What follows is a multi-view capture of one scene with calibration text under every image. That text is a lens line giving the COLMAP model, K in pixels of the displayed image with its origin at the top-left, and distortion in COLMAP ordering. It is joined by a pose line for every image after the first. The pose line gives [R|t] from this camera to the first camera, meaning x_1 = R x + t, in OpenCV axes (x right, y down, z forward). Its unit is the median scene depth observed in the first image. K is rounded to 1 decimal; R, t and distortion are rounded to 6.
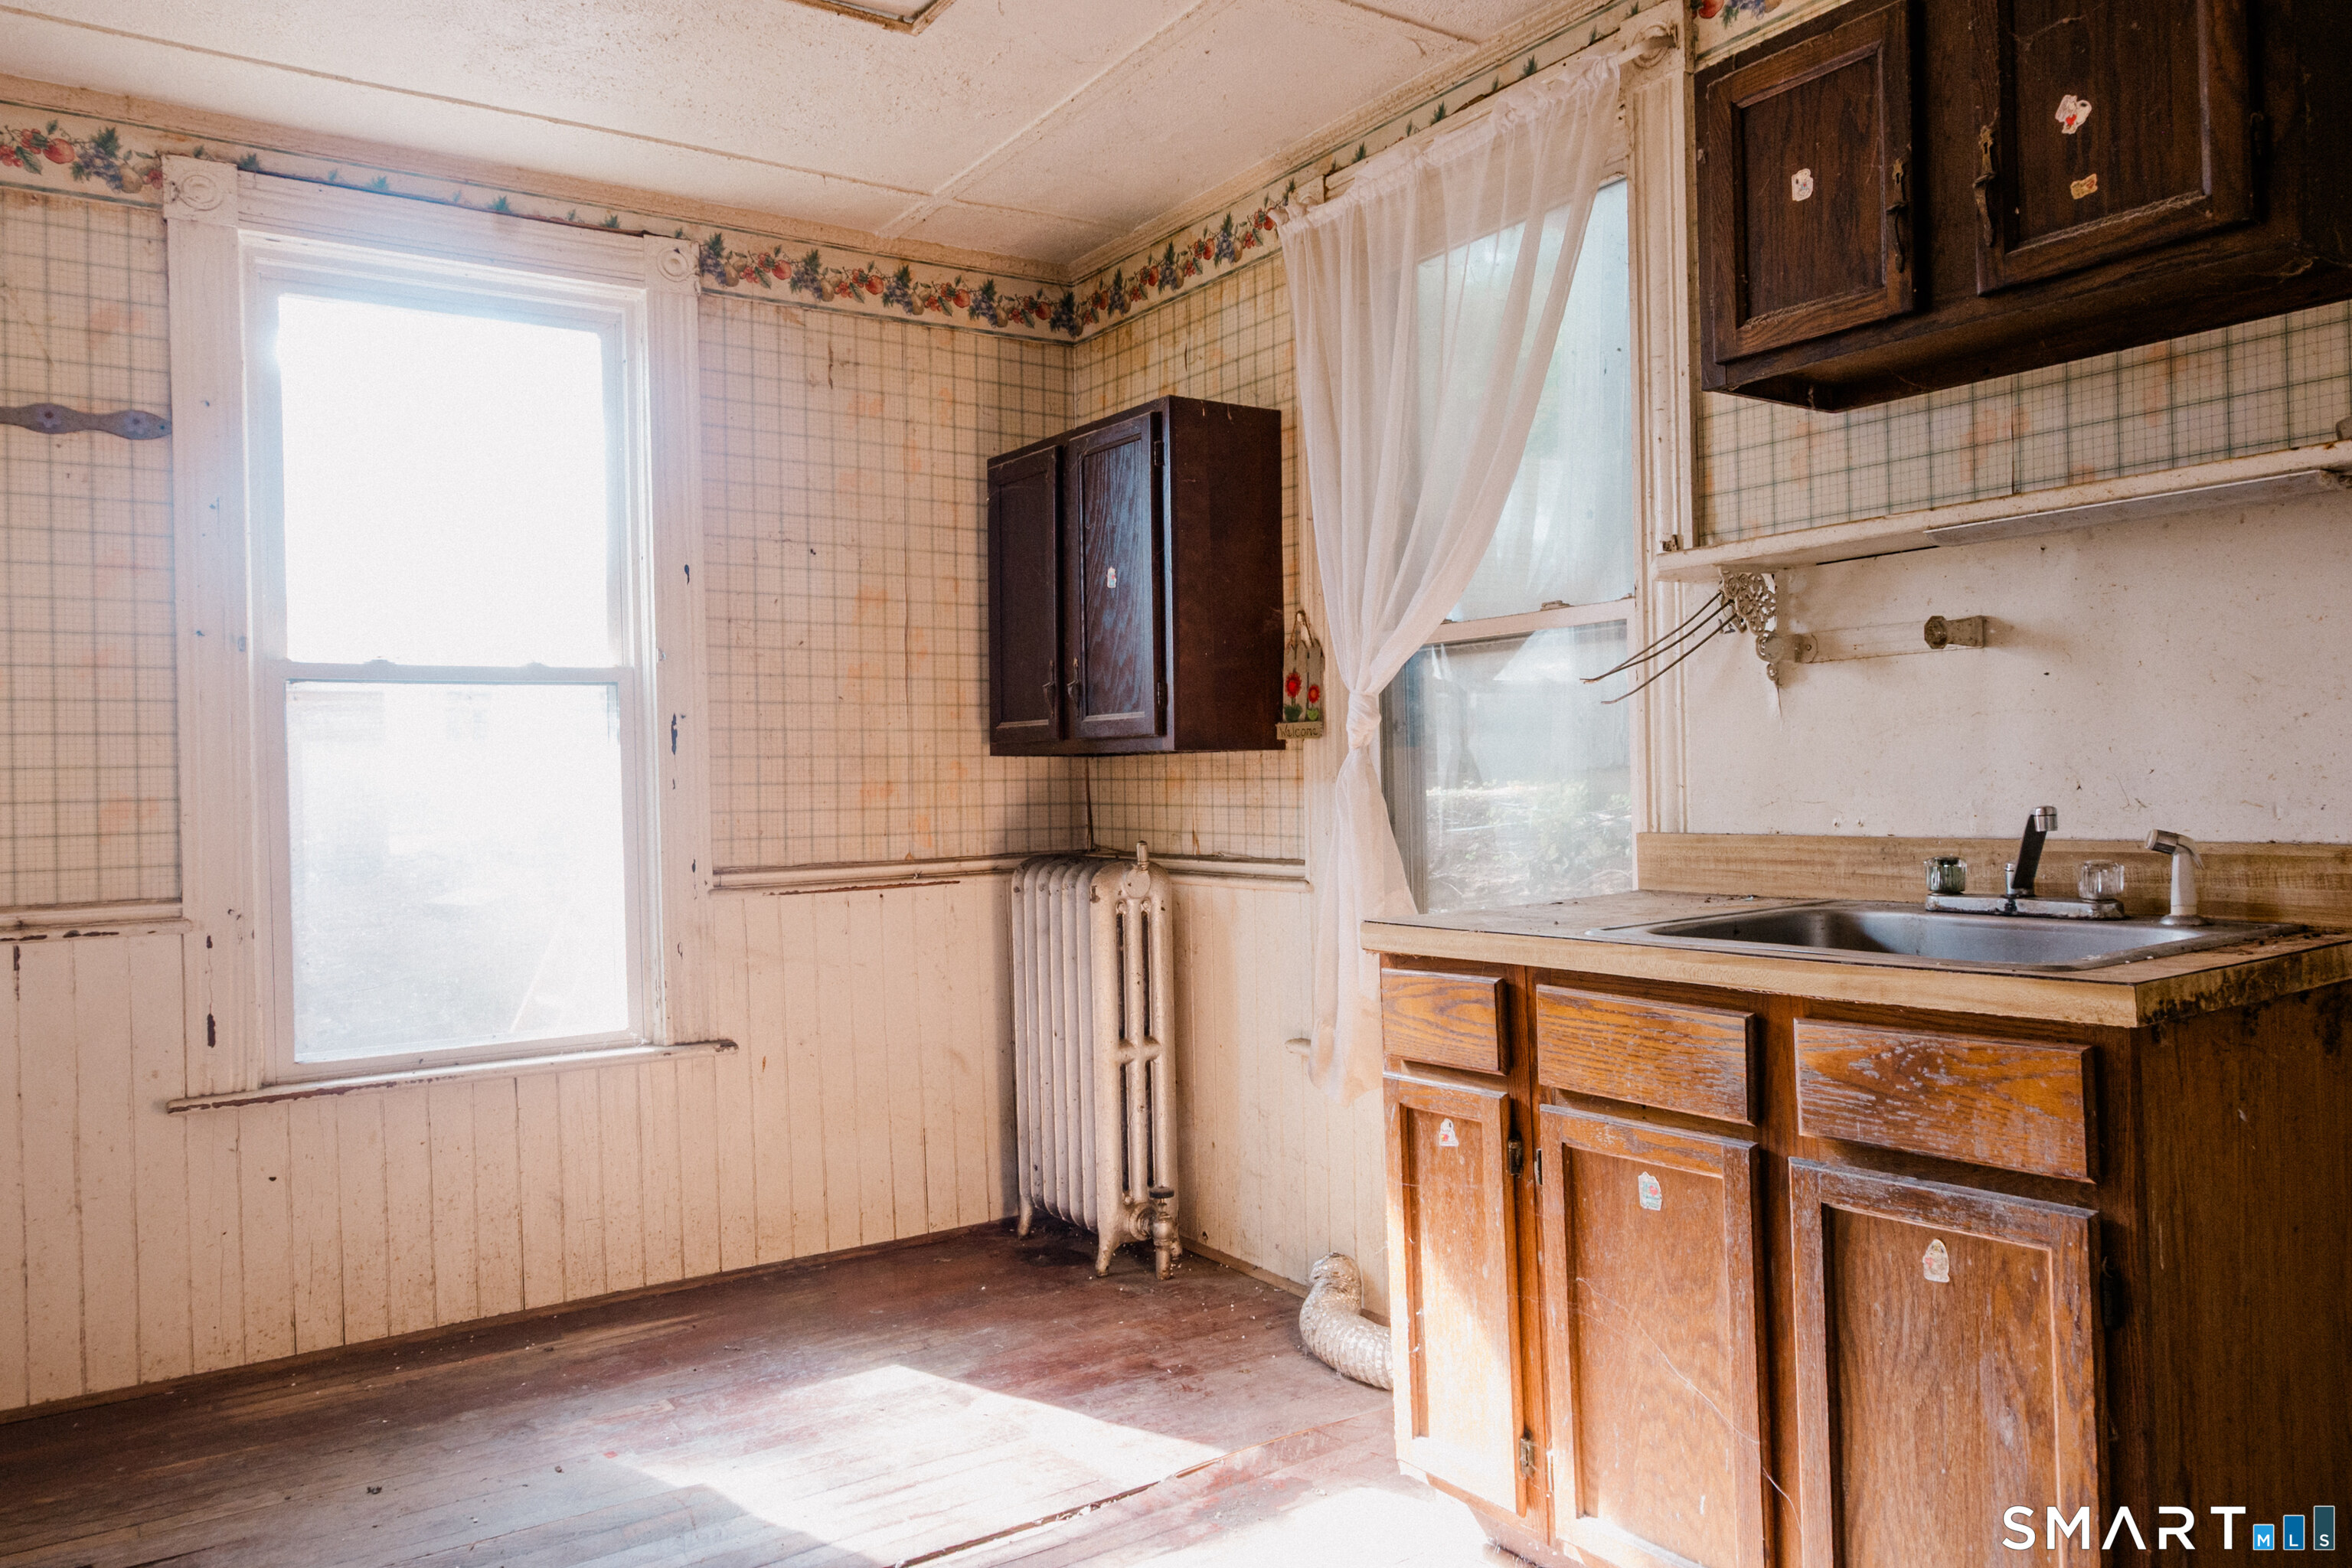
lens RADIAL K [[1601.0, 0, 1176.0], [0, 1601.0, 784.0], [0, 0, 1]] dist [-0.004139, -0.001179]
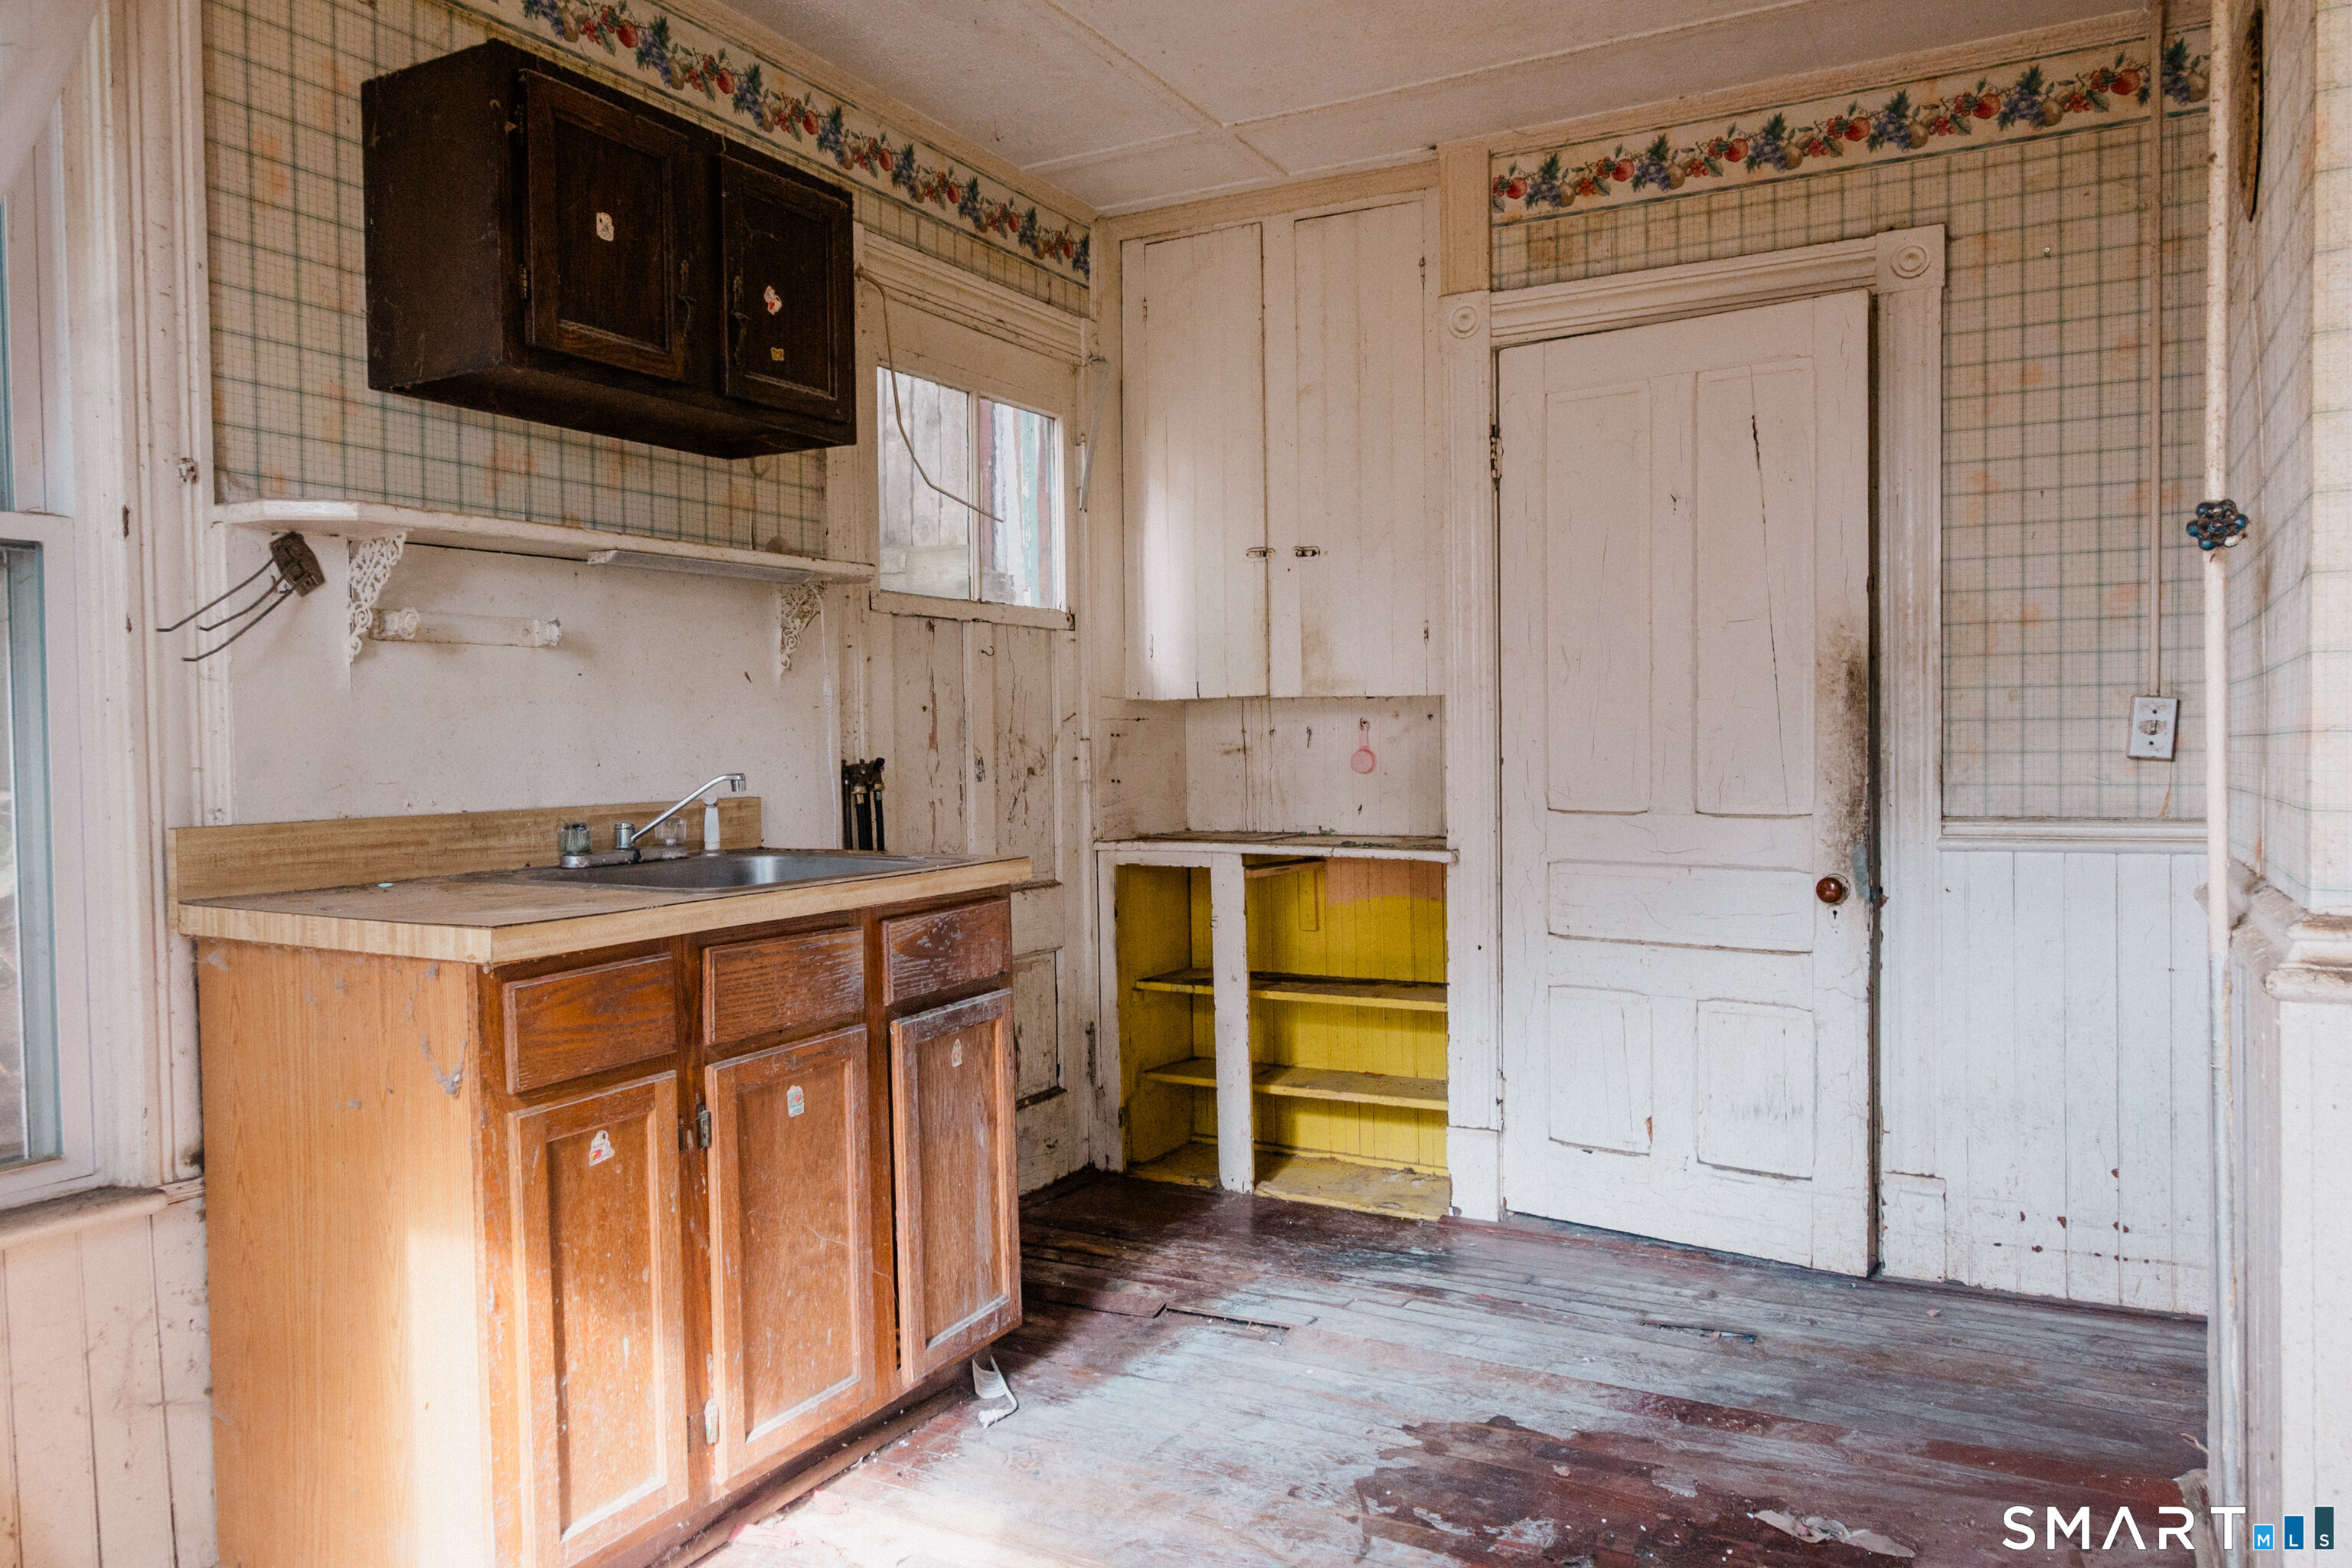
lens RADIAL K [[1638.2, 0, 1176.0], [0, 1638.2, 784.0], [0, 0, 1]] dist [0.002947, 0.000870]
pose [[-0.452988, 0.008465, 0.891477, -0.787111], [0.029967, 0.999534, 0.005736, 0.022875], [-0.891013, 0.029313, -0.453031, 1.132309]]
